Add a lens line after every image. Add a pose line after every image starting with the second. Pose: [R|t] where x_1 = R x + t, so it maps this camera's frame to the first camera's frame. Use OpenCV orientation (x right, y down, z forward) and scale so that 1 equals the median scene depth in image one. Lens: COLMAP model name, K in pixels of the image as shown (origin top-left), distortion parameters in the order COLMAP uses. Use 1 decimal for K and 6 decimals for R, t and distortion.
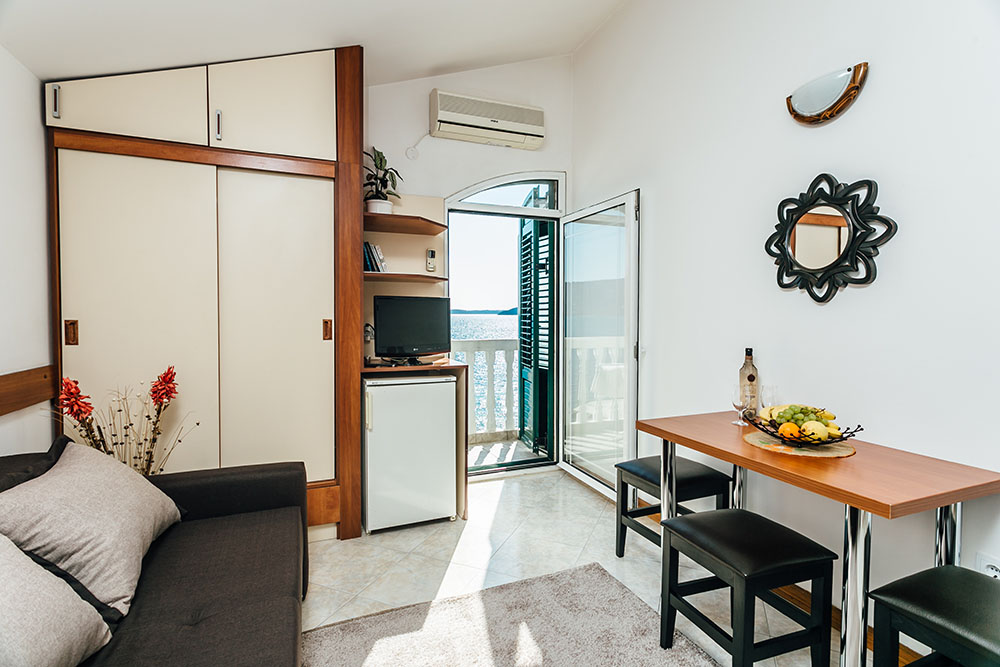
lens RADIAL K [[488.7, 0, 500.0], [0, 488.7, 333.5], [0, 0, 1]] dist [0.000837, 0.000647]
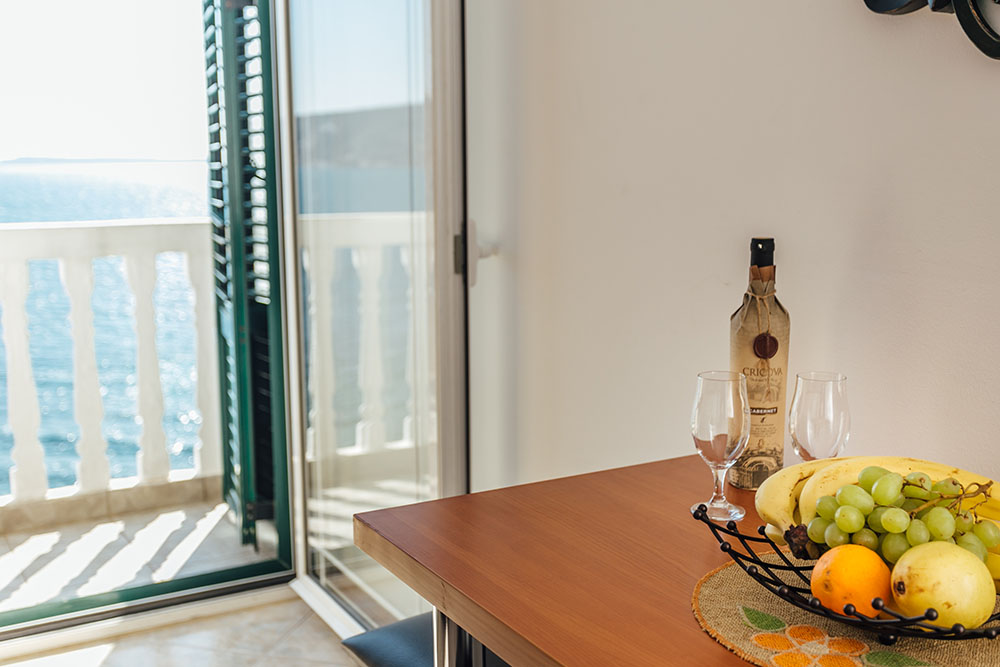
lens RADIAL K [[1096.0, 0, 500.0], [0, 1096.0, 333.5], [0, 0, 1]] dist [0.004047, -0.000498]
pose [[0.991002, -0.025072, 0.131479, 0.249767], [0.010357, 0.993718, 0.111430, 0.011174], [-0.133447, -0.109066, 0.985036, 0.357267]]
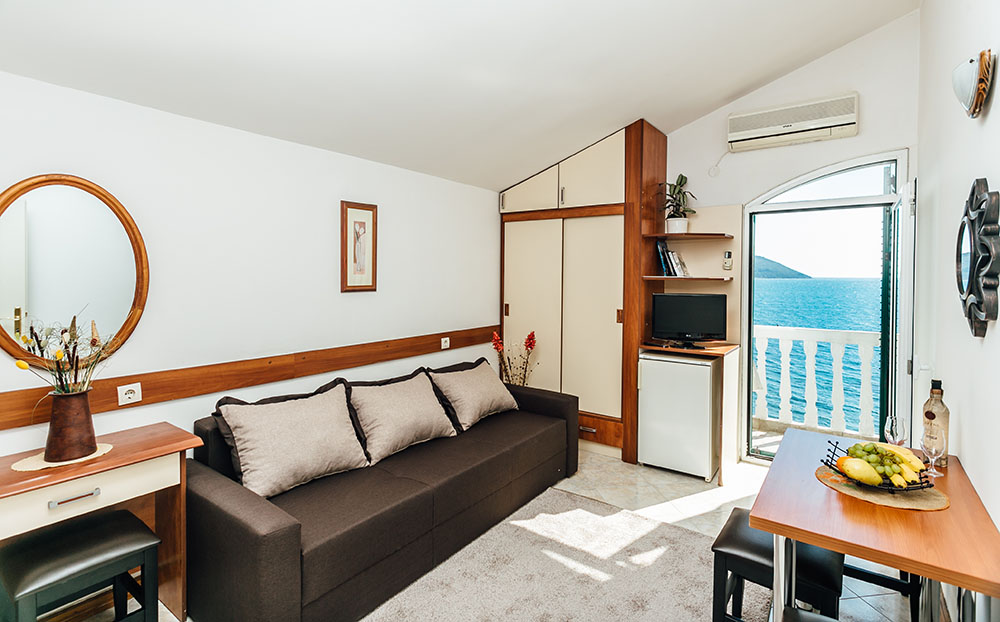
lens RADIAL K [[502.0, 0, 499.3], [0, 502.0, 288.8], [0, 0, 1]] dist [-0.001137, -0.000064]
pose [[0.503153, 0.031436, -0.863625, 0.787295], [-0.037522, 0.999190, 0.014510, -0.100785], [0.863382, 0.025104, 0.503925, -0.083345]]
